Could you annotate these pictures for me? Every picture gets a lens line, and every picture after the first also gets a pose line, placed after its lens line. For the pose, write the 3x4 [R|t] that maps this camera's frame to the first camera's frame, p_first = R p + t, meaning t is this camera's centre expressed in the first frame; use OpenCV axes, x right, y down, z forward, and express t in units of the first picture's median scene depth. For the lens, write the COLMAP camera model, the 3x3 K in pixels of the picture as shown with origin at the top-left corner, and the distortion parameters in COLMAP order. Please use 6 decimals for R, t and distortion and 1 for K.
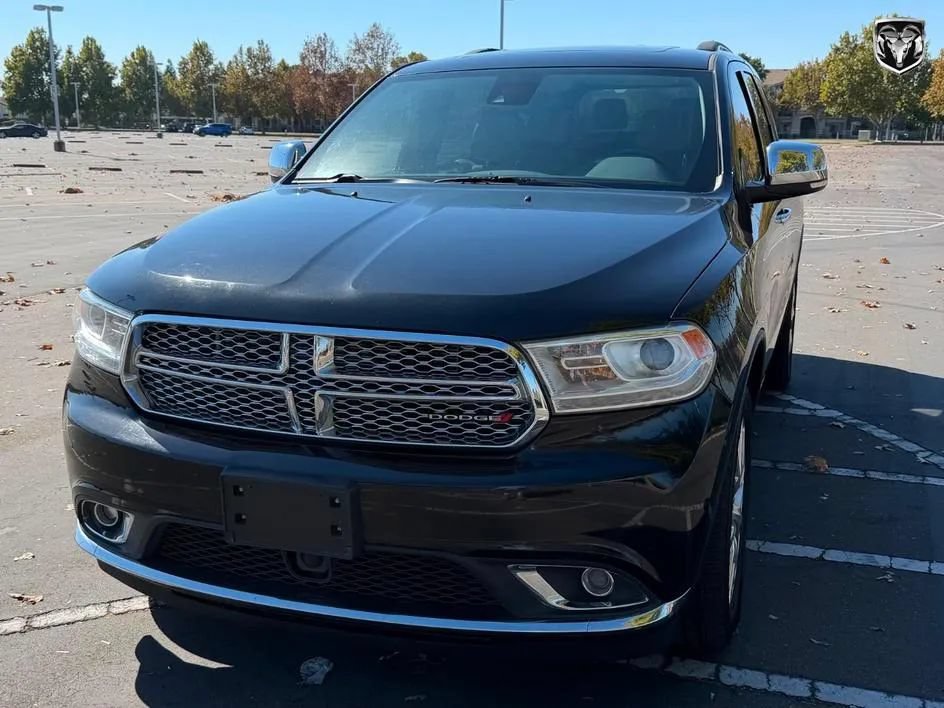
lens RADIAL K [[884.6, 0, 467.9], [0, 884.6, 359.8], [0, 0, 1]] dist [0.179844, -0.376727]
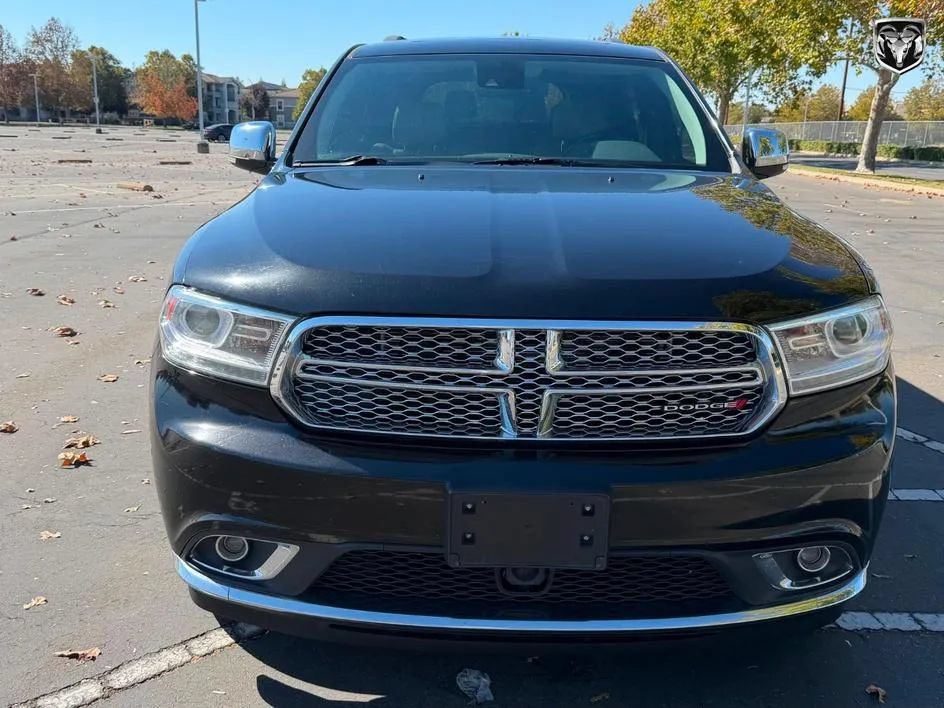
lens RADIAL K [[806.1, 0, 453.2], [0, 806.1, 337.0], [0, 0, 1]] dist [0.099525, -0.189732]
pose [[0.960604, -0.060271, 0.271308, -0.424592], [0.058109, 0.998182, 0.016003, -0.033735], [-0.271780, 0.000393, 0.962359, 0.200221]]
